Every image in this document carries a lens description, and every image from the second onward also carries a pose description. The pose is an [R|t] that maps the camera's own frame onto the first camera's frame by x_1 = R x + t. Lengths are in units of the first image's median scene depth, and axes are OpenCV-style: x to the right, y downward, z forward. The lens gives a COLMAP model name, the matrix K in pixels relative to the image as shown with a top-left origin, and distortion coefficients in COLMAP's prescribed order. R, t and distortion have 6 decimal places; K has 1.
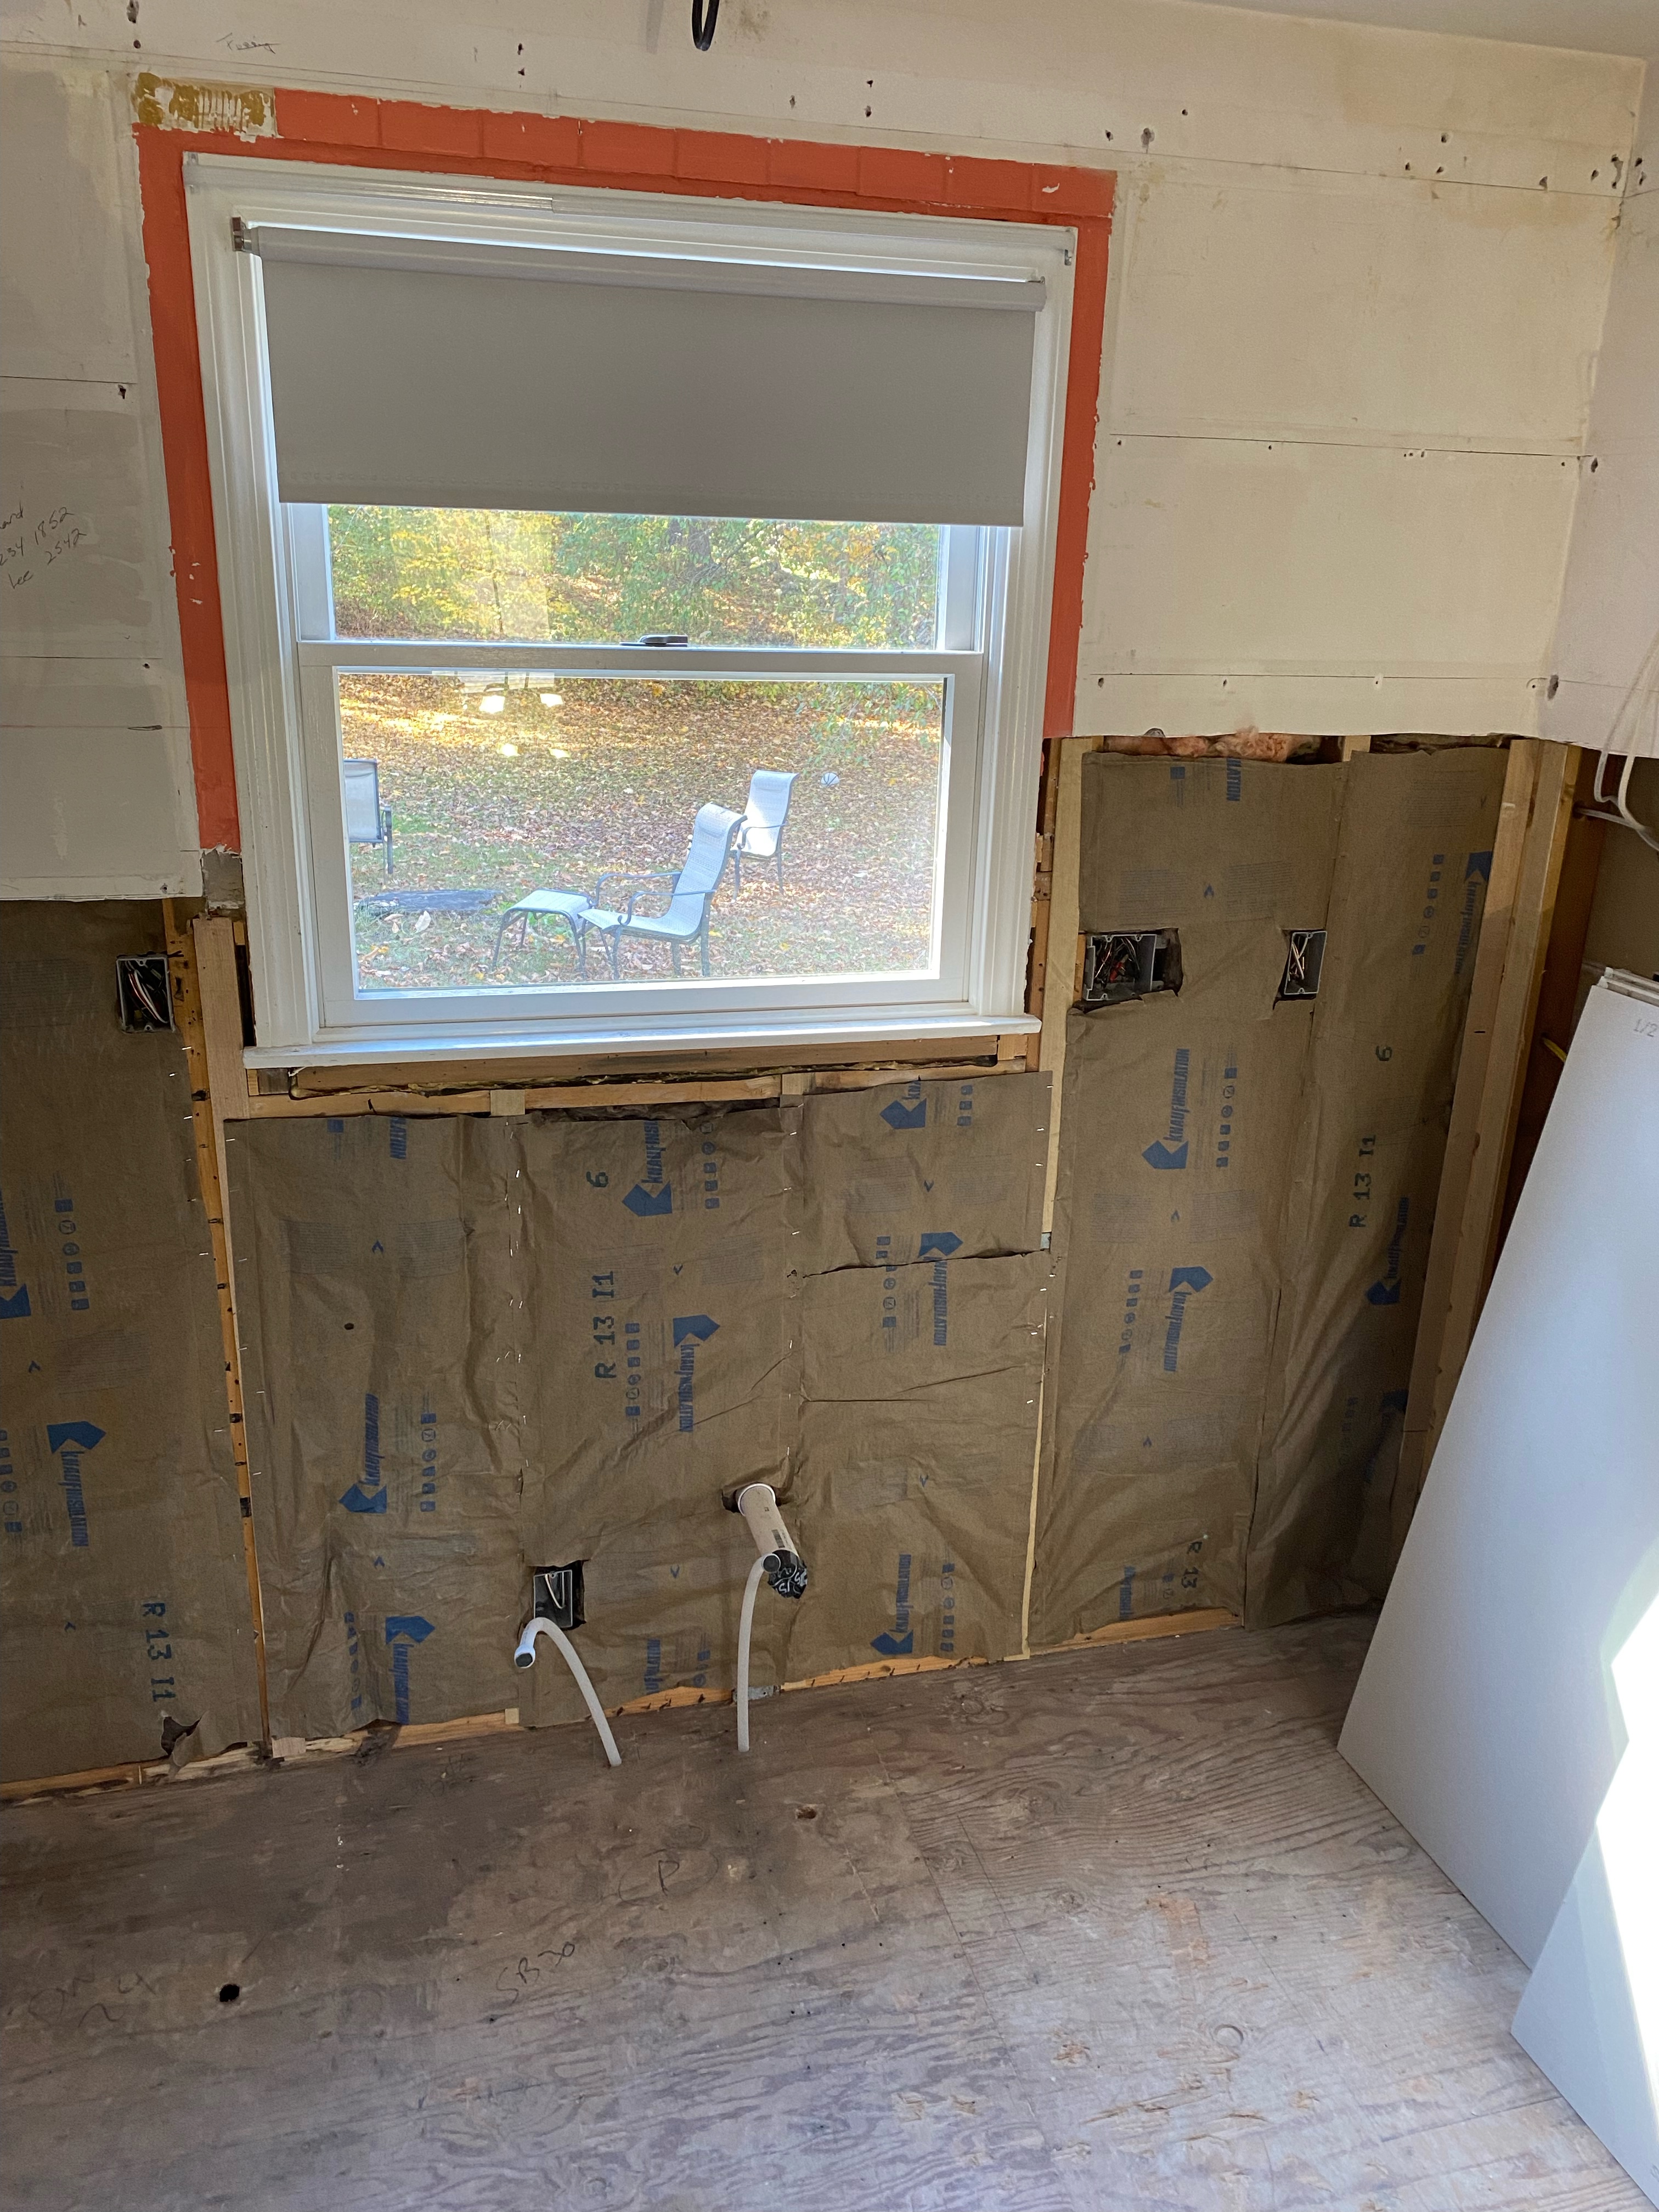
lens RADIAL K [[1684.9, 0, 831.3], [0, 1684.9, 1113.3], [0, 0, 1]] dist [0.036519, -0.029863]
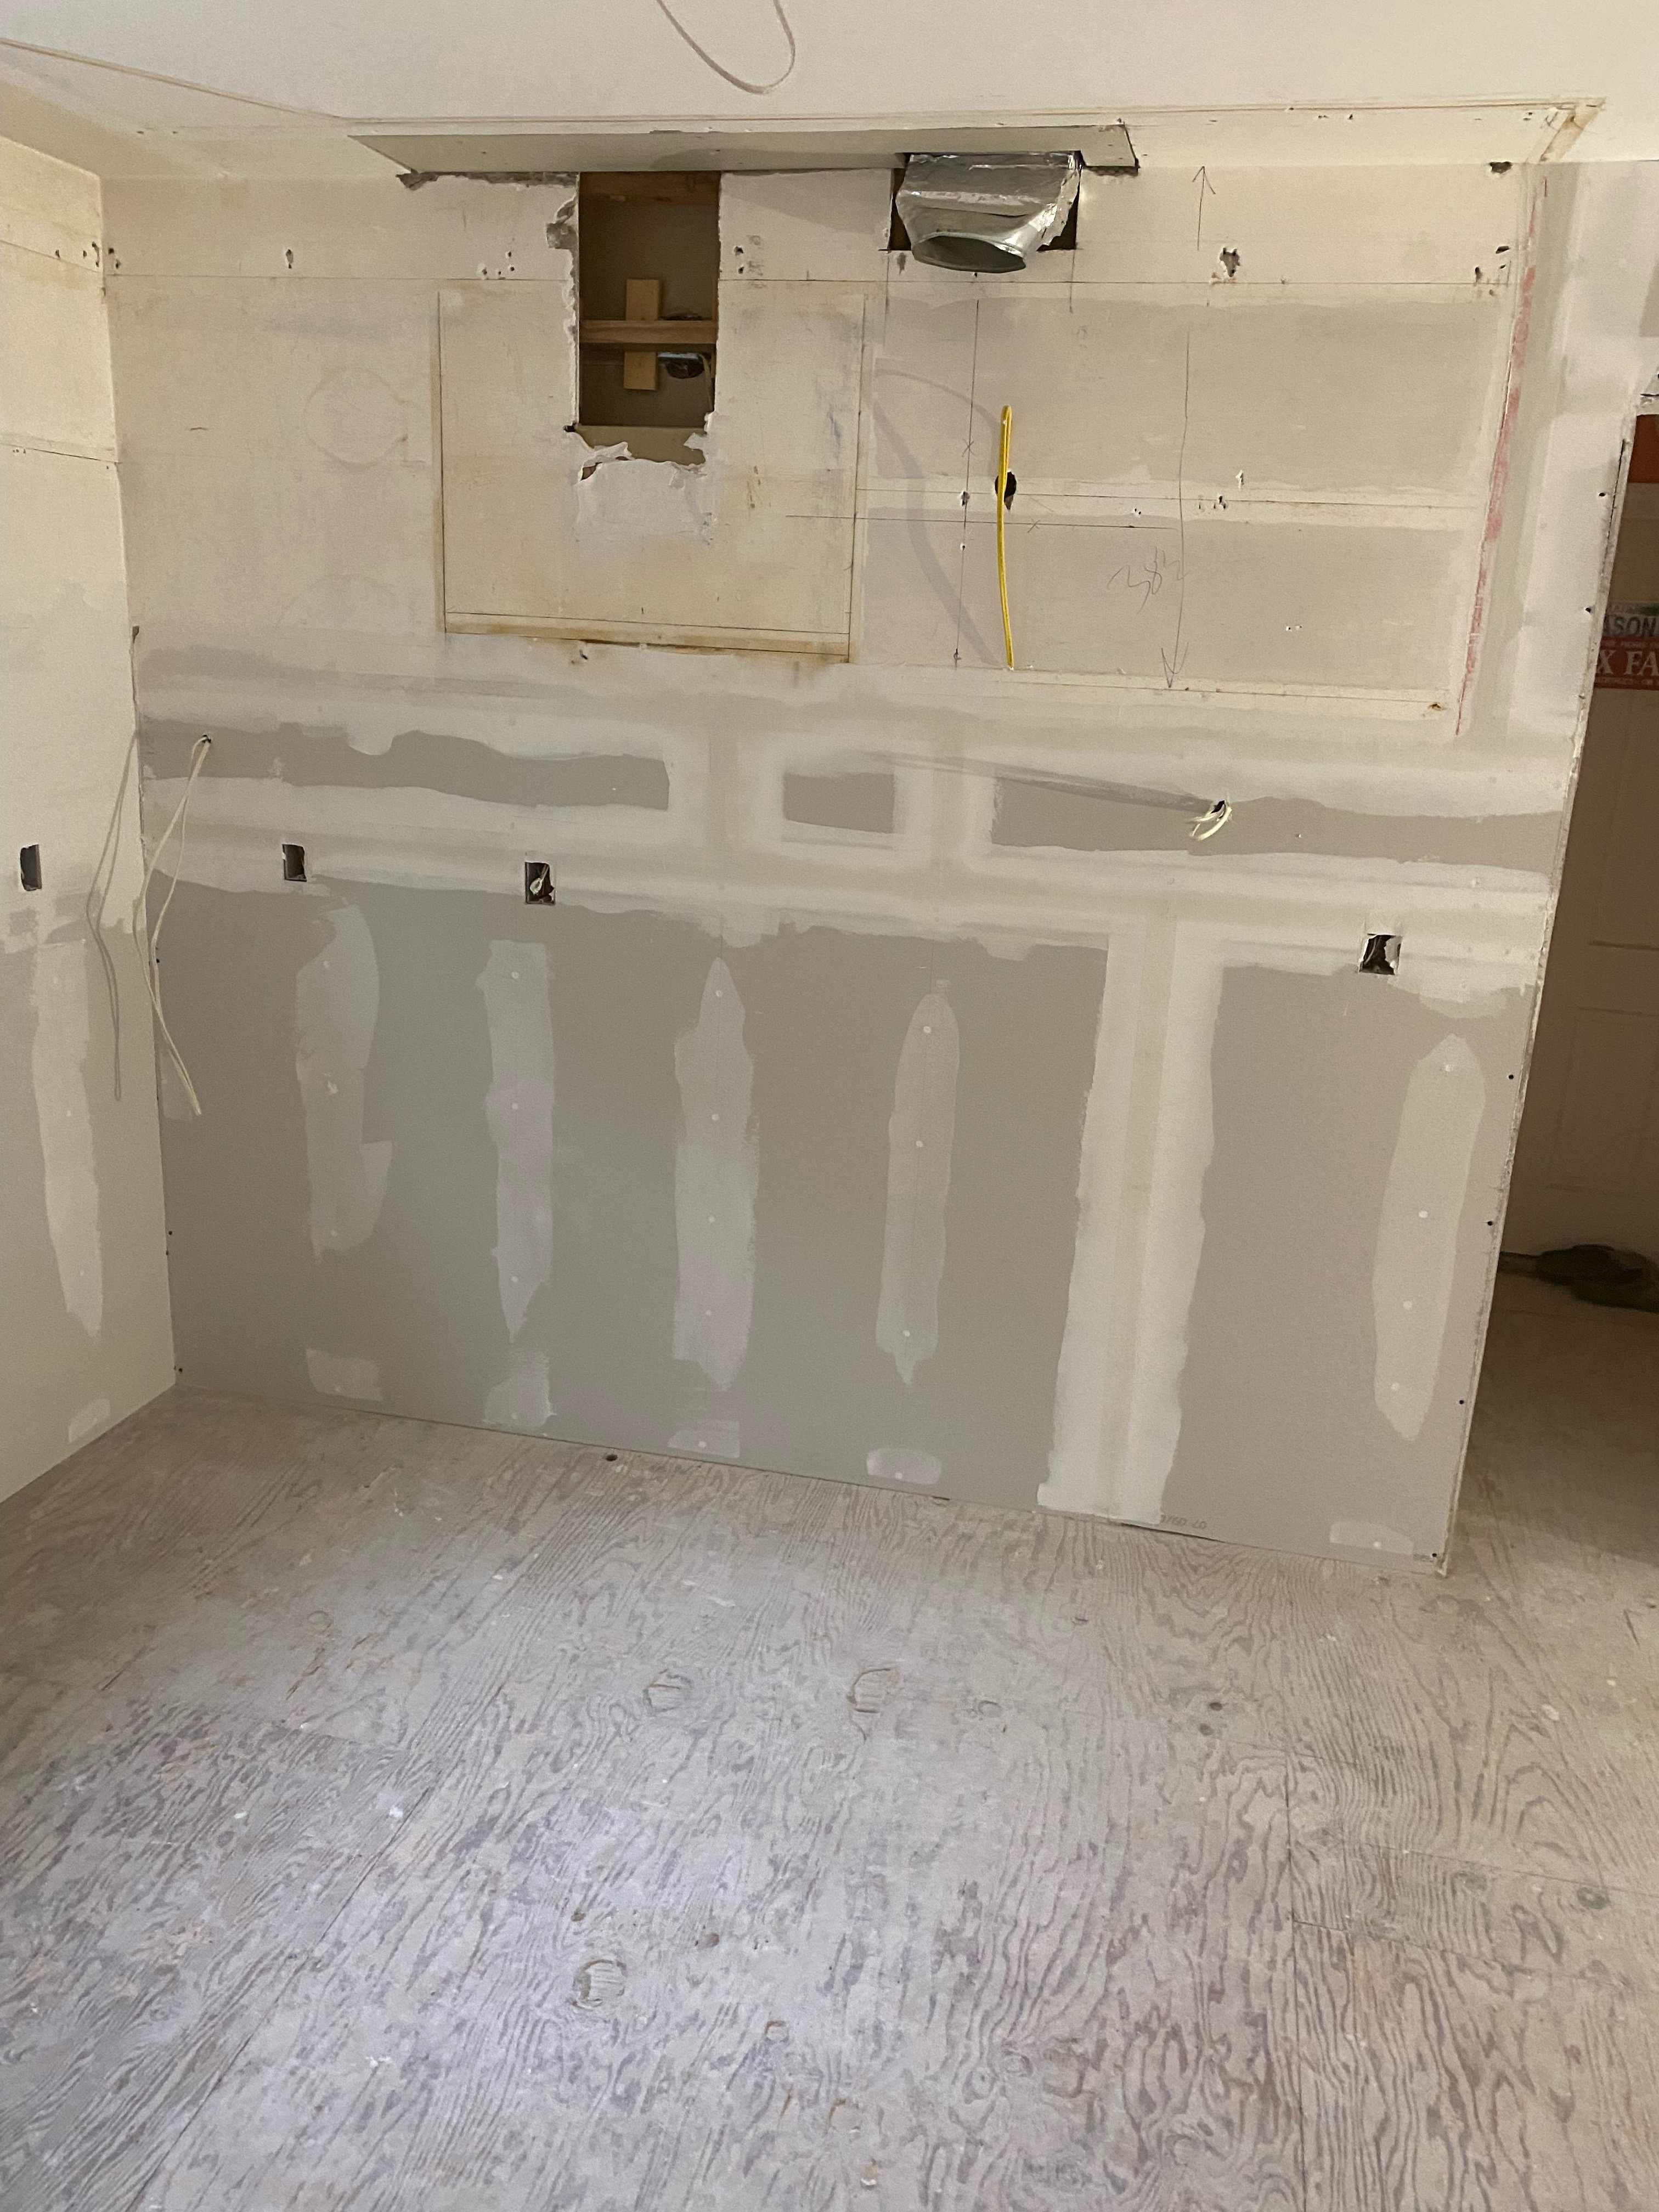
lens RADIAL K [[1684.9, 0, 847.5], [0, 1684.9, 1096.4], [0, 0, 1]] dist [0.036519, -0.029863]
pose [[0.470449, -0.245044, 0.847721, -0.589185], [0.247444, 0.958760, 0.139821, 0.053544], [-0.847024, 0.143985, 0.511682, -0.113144]]
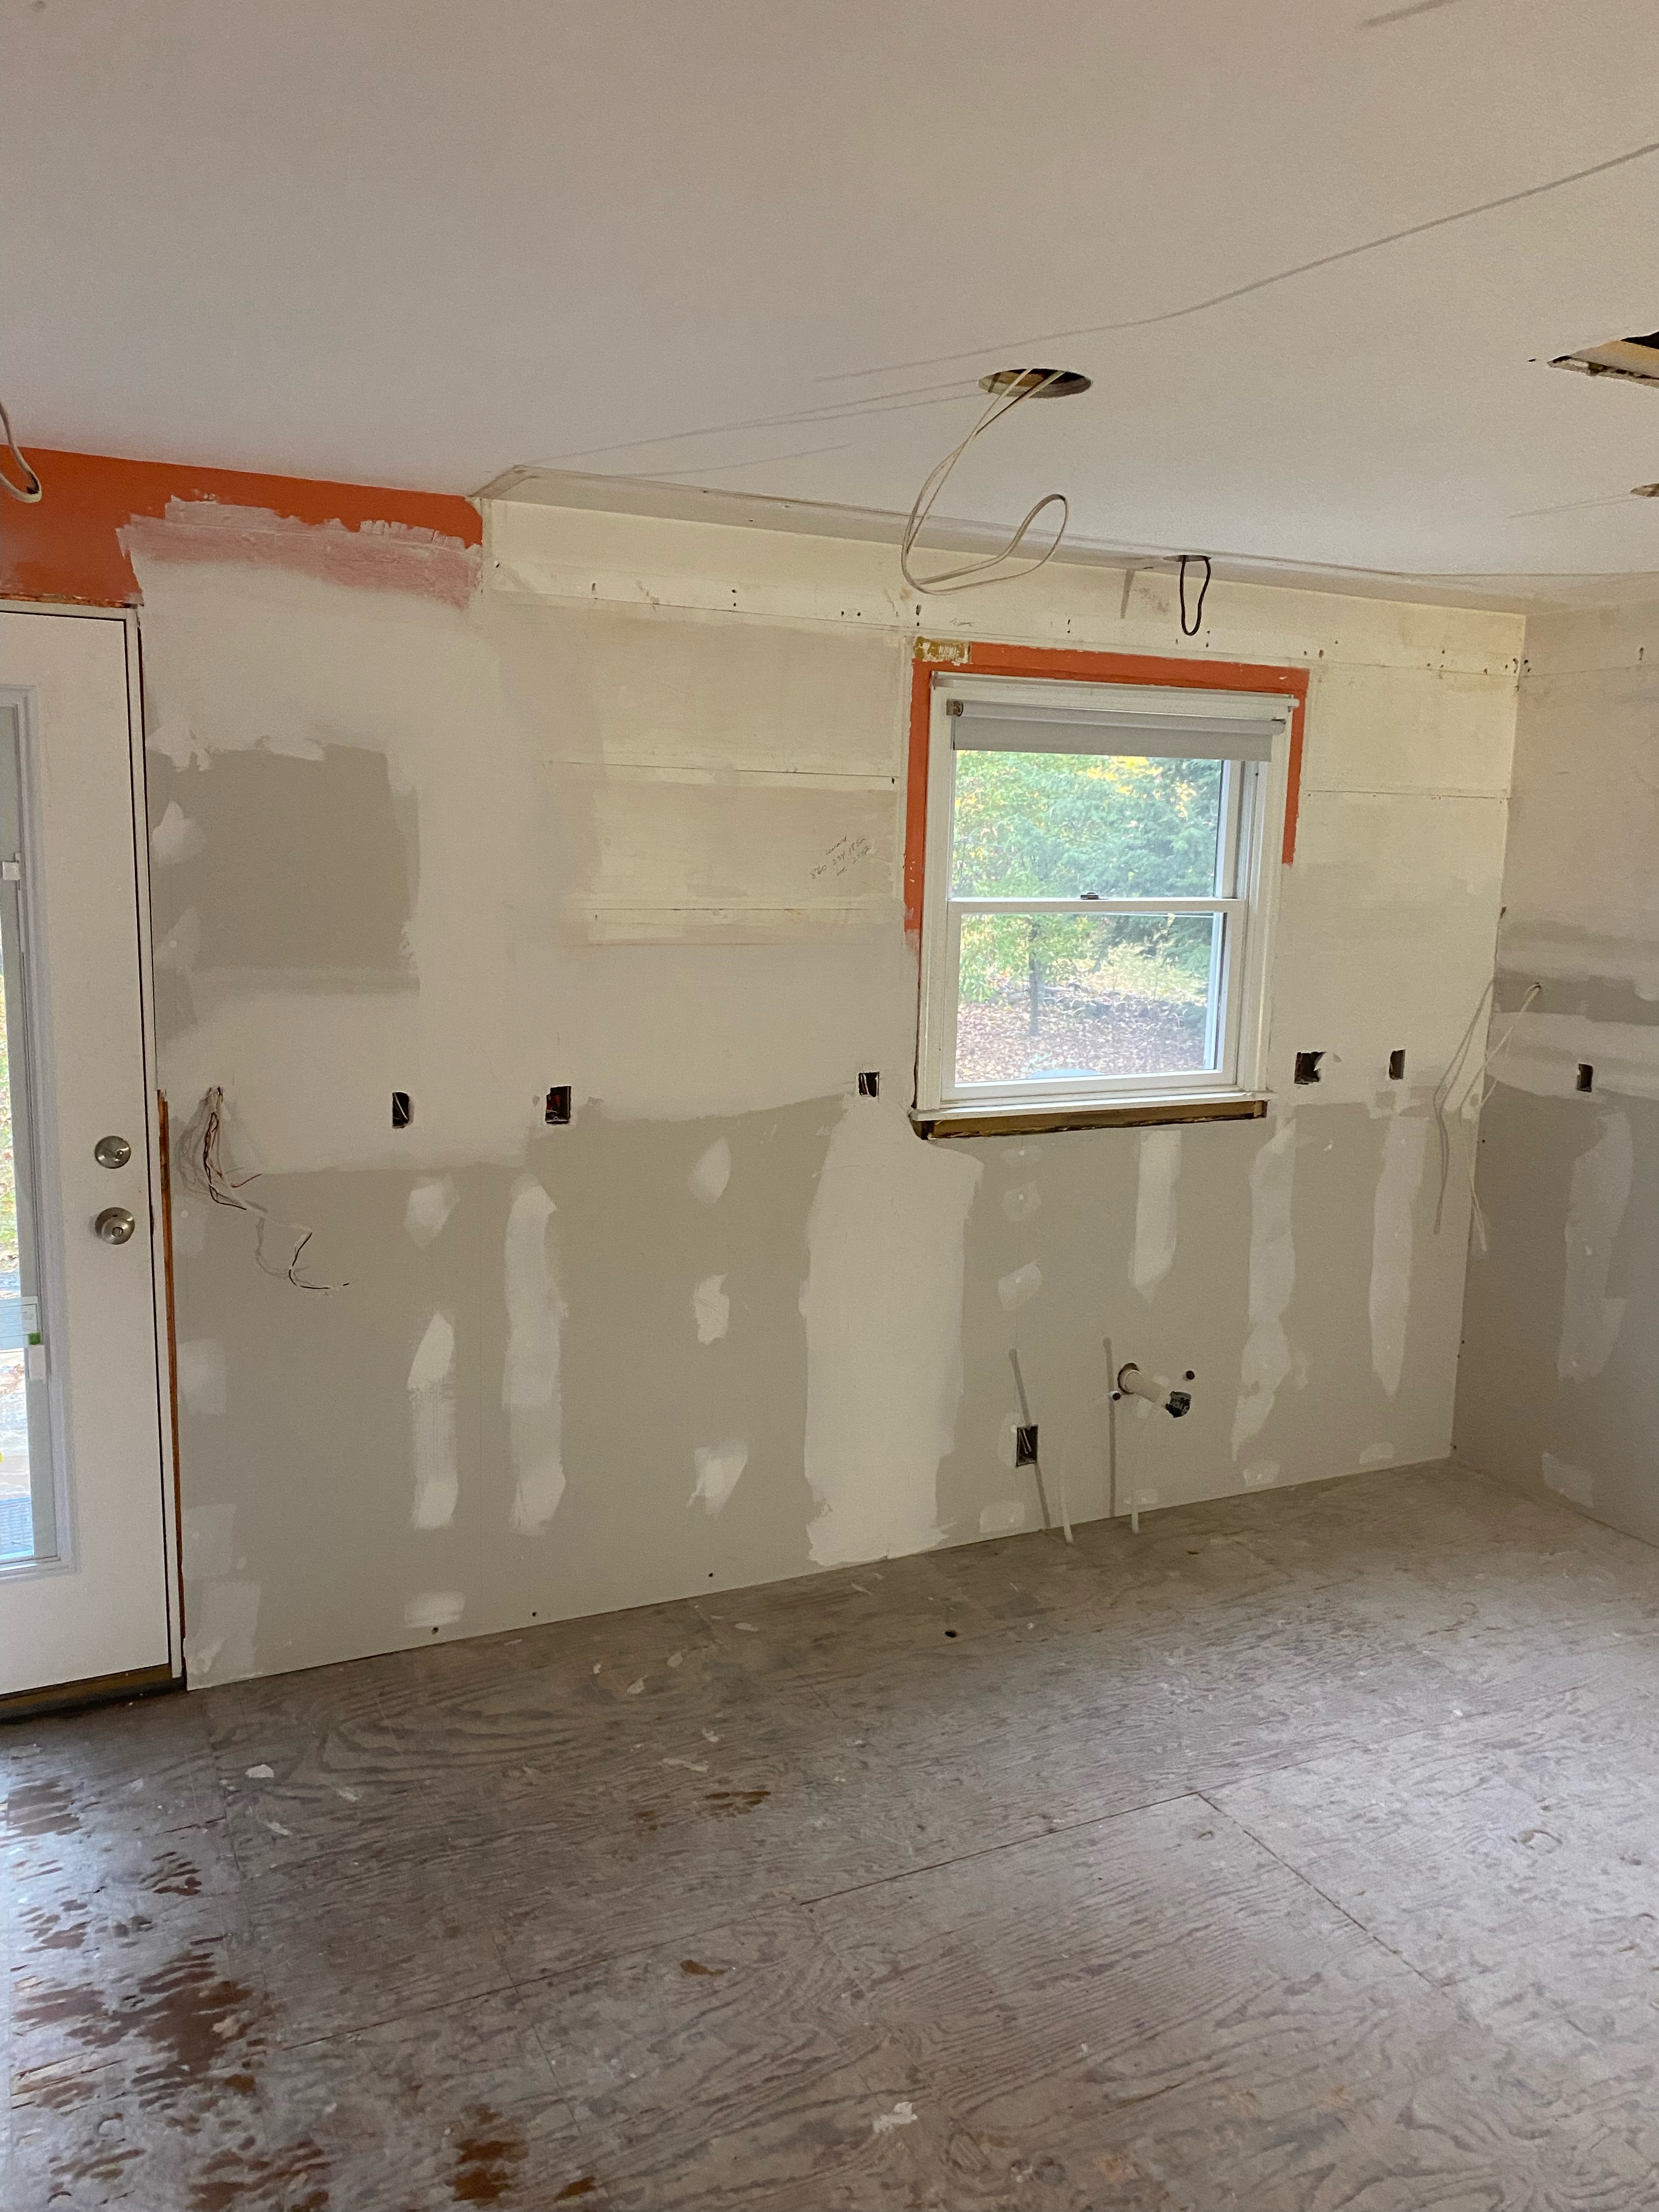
lens RADIAL K [[1684.9, 0, 826.8], [0, 1684.9, 1109.7], [0, 0, 1]] dist [0.036519, -0.029863]
pose [[0.981802, -0.037946, 0.186078, -0.757729], [0.065949, 0.986980, -0.146698, 0.217273], [-0.178089, 0.156300, 0.971522, -0.751006]]
